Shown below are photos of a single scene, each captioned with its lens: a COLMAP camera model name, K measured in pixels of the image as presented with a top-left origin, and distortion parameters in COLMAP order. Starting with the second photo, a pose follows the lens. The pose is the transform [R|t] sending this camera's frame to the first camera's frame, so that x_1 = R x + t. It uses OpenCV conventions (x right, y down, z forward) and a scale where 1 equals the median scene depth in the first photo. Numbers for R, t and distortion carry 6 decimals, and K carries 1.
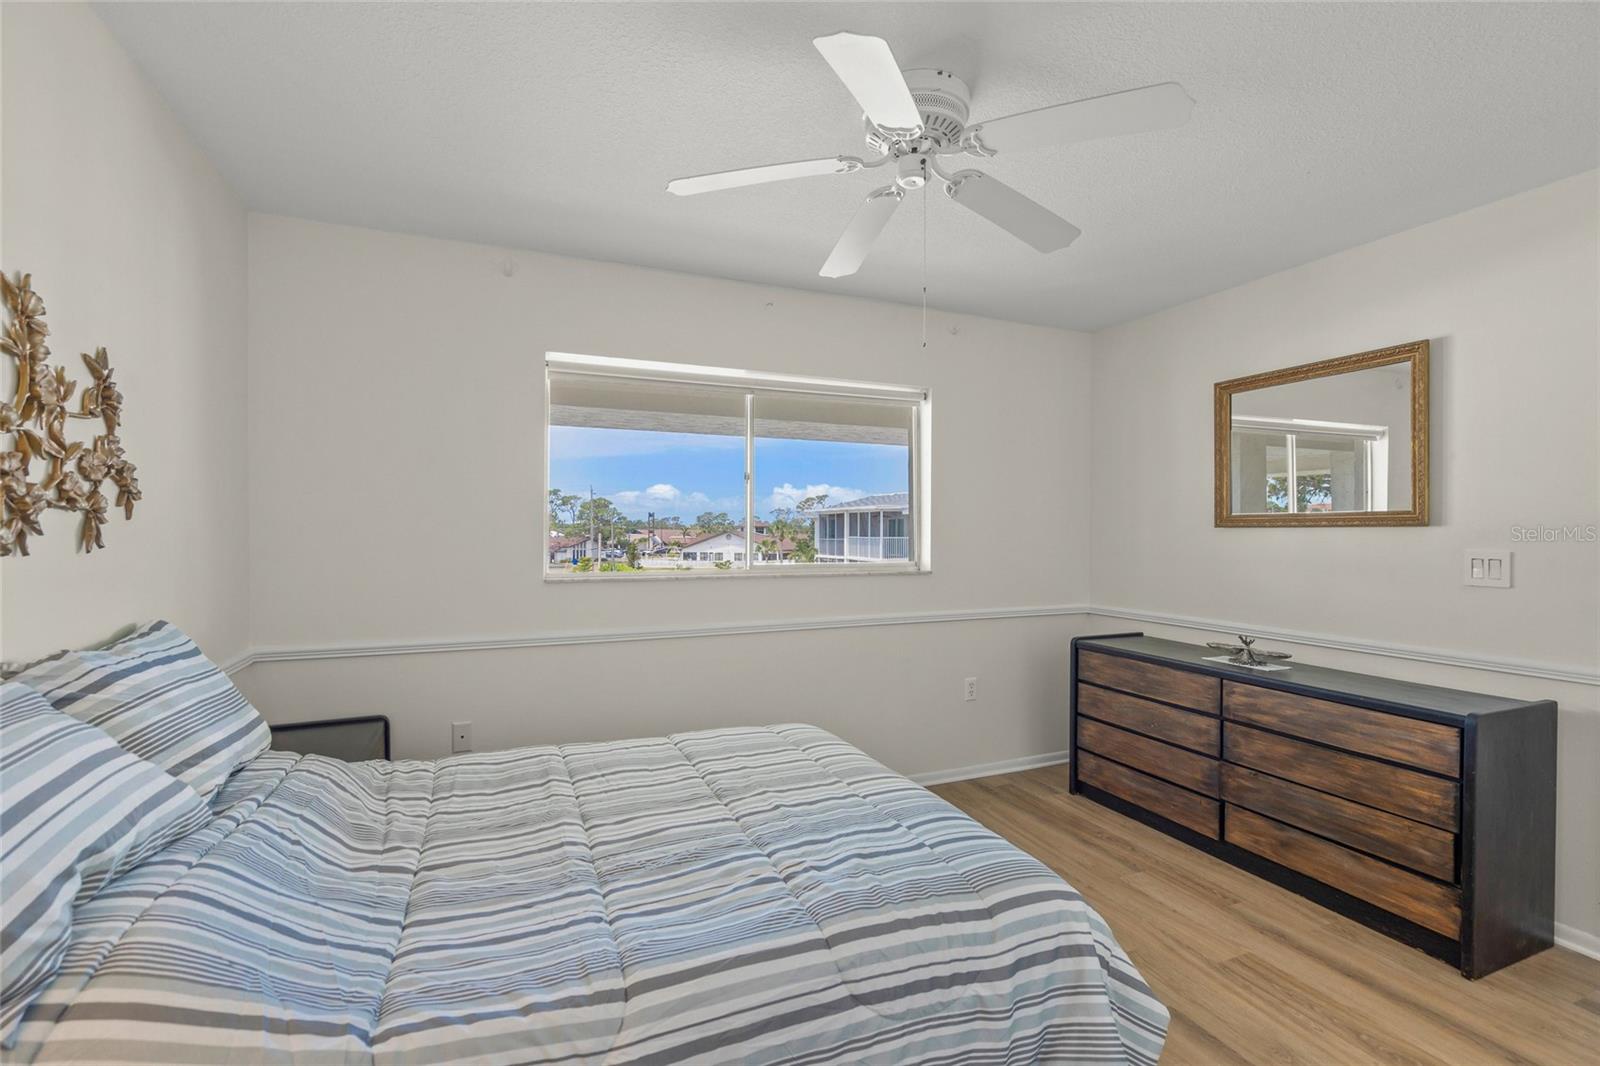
lens RADIAL K [[730.8, 0, 801.6], [0, 730.8, 533.3], [0, 0, 1]] dist [-0.003024, 0.000841]
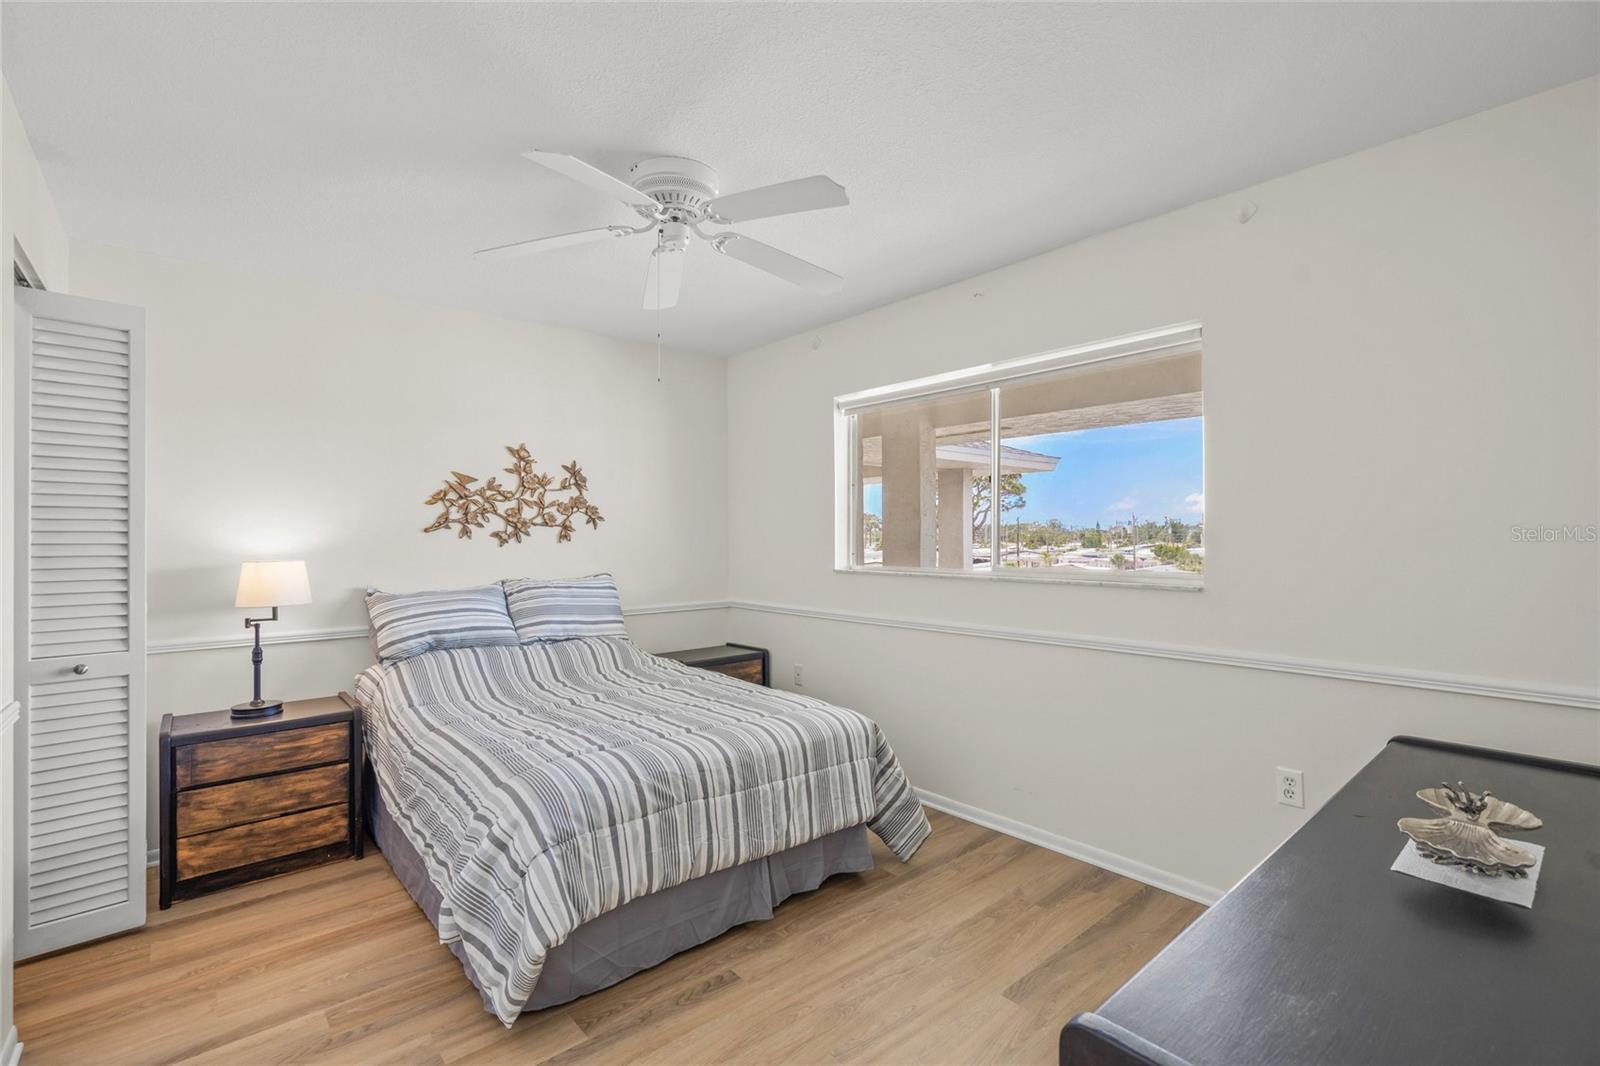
lens RADIAL K [[730.8, 0, 785.6], [0, 730.8, 533.4], [0, 0, 1]] dist [-0.003024, 0.000841]
pose [[0.284059, -0.004963, -0.958794, 0.952773], [0.002172, 0.999987, -0.004532, 0.003893], [0.958804, -0.000795, 0.284066, 0.577261]]
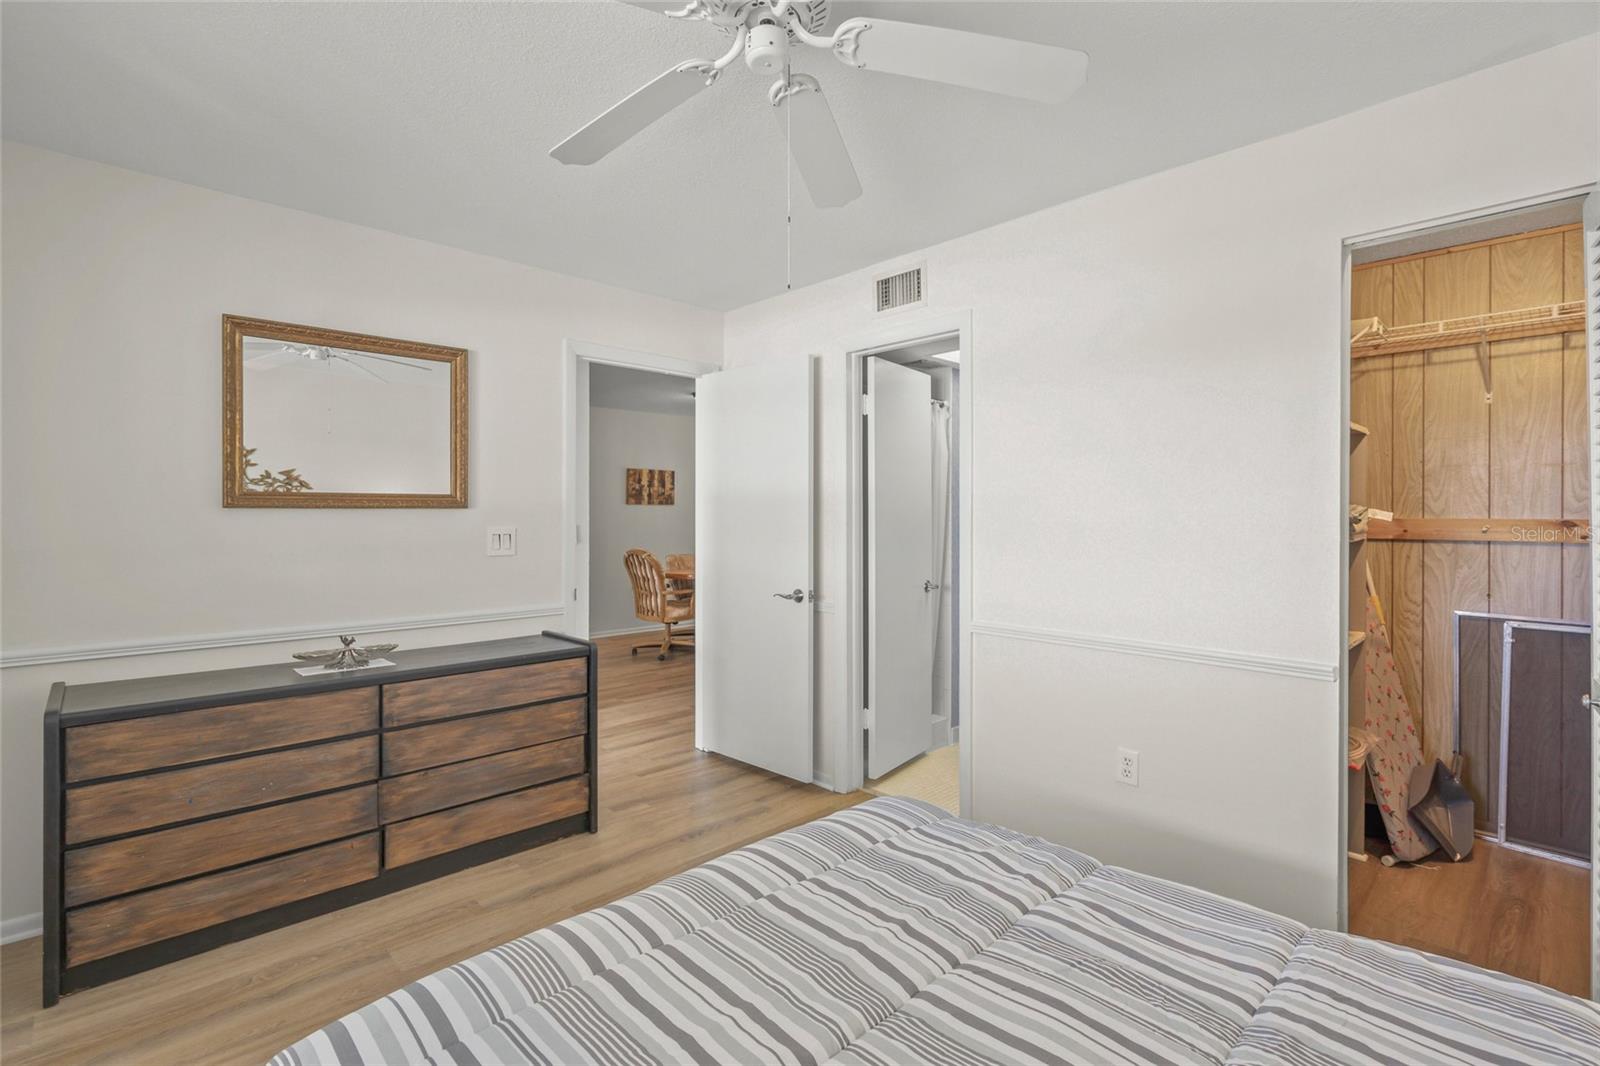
lens RADIAL K [[730.8, 0, 798.8], [0, 730.8, 508.9], [0, 0, 1]] dist [-0.003024, 0.000841]
pose [[-0.354886, 0.000027, 0.934910, -0.415350], [-0.000699, 1.000000, -0.000294, -0.008667], [-0.934909, -0.000758, -0.354885, 0.873911]]
